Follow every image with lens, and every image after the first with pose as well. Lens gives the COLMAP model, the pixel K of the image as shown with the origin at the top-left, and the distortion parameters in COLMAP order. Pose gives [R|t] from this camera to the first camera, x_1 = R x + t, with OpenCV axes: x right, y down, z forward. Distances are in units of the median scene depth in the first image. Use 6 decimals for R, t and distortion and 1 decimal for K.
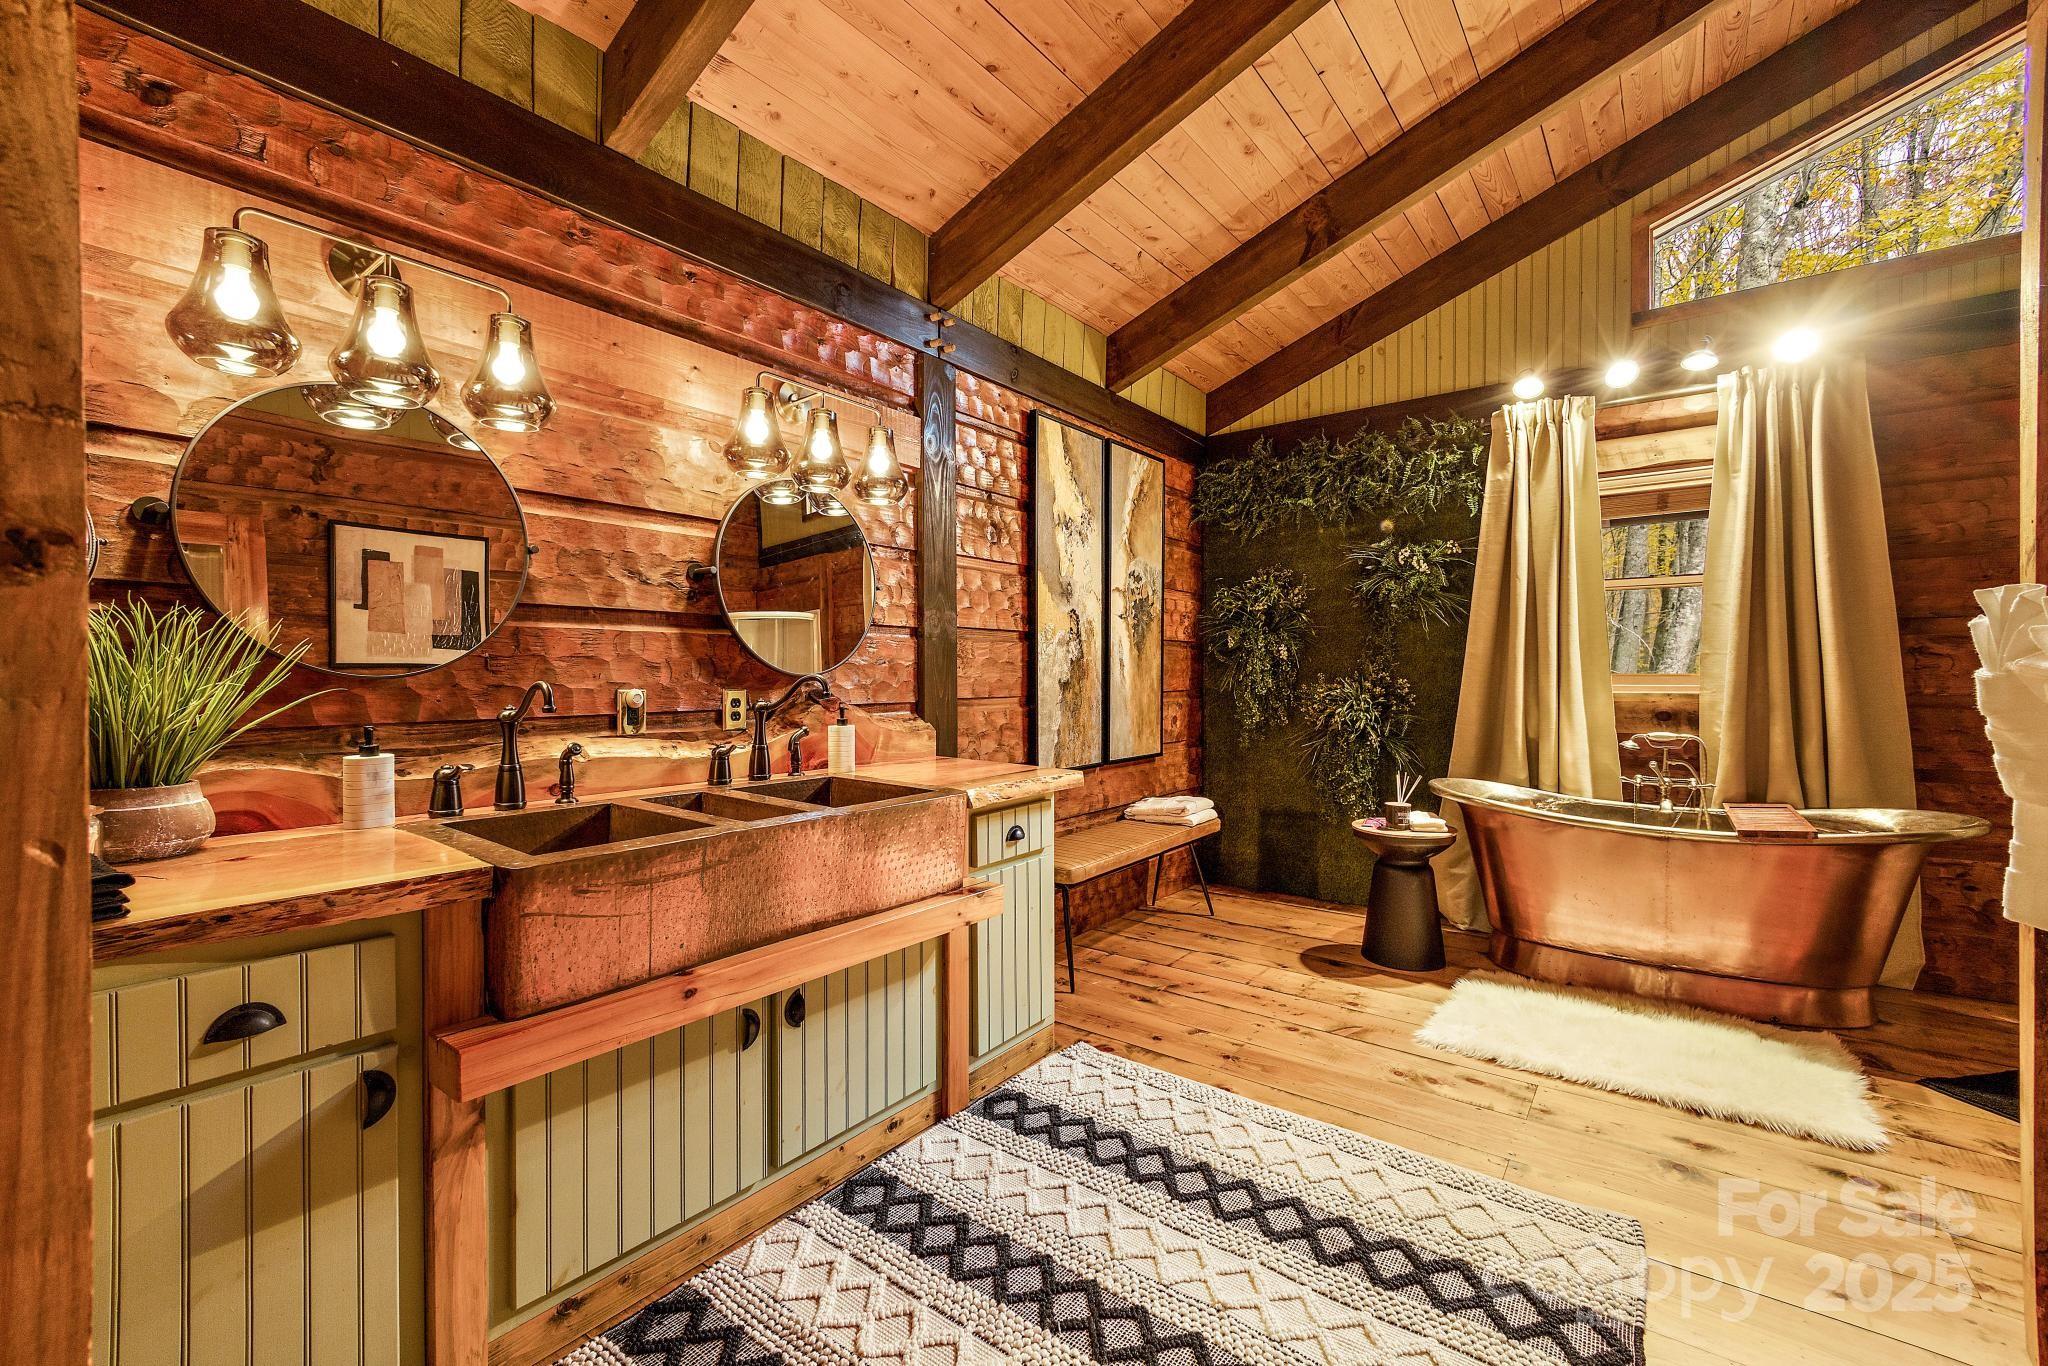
lens RADIAL K [[850.1, 0, 1018.5], [0, 850.1, 690.7], [0, 0, 1]] dist [-0.003570, 0.000121]
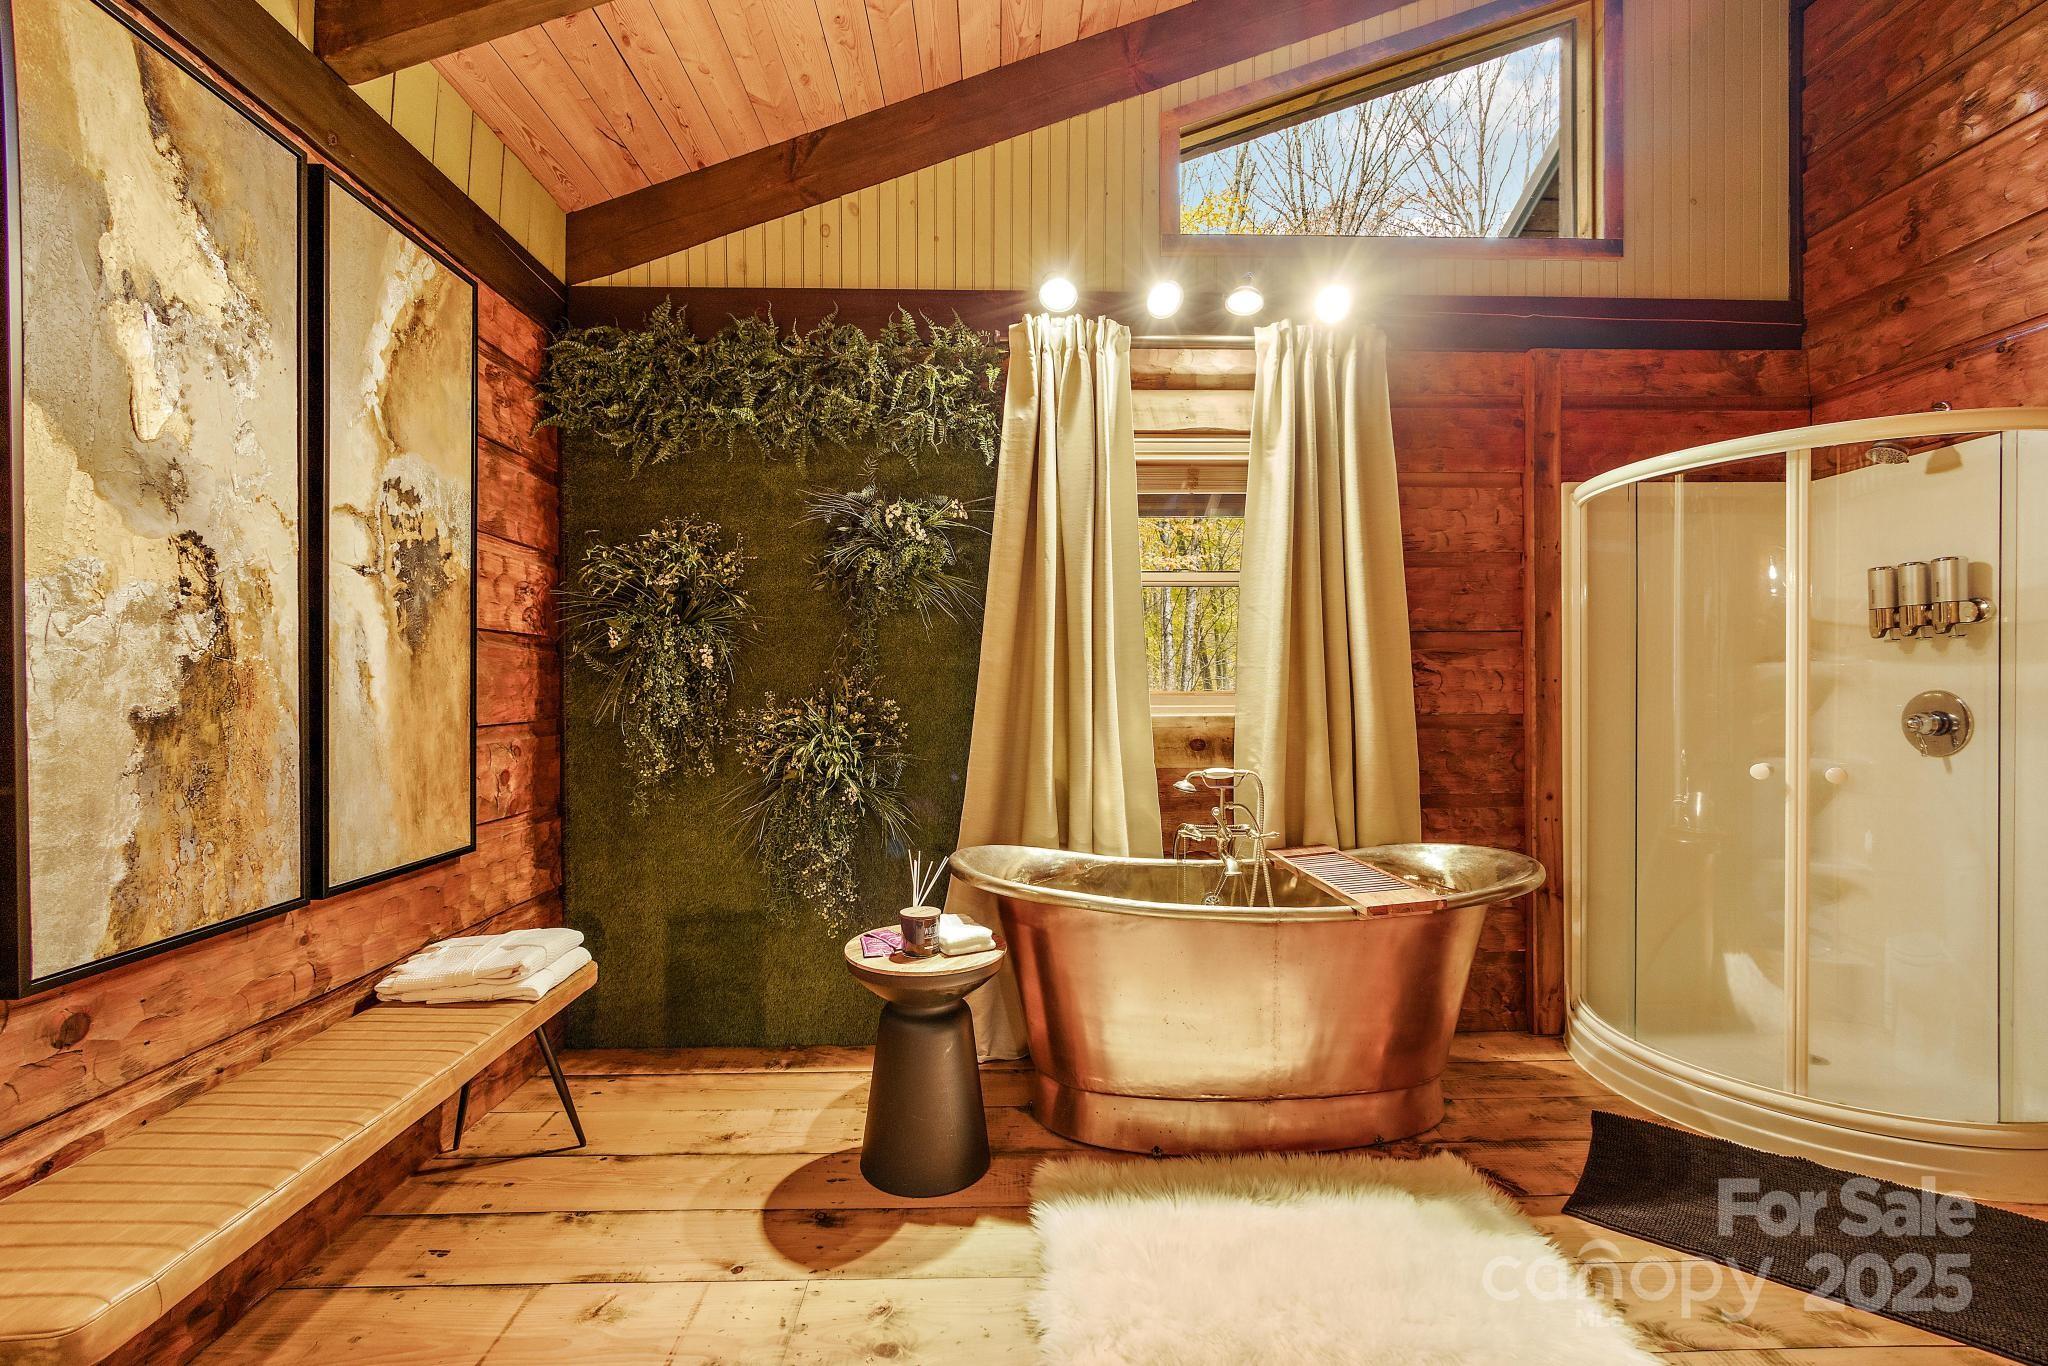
lens RADIAL K [[850.1, 0, 1018.5], [0, 850.1, 690.7], [0, 0, 1]] dist [-0.003570, 0.000121]
pose [[0.766925, -0.002190, 0.641733, 0.099683], [0.013516, 0.999827, -0.012741, -0.011123], [-0.641595, 0.018445, 0.766822, 0.423227]]
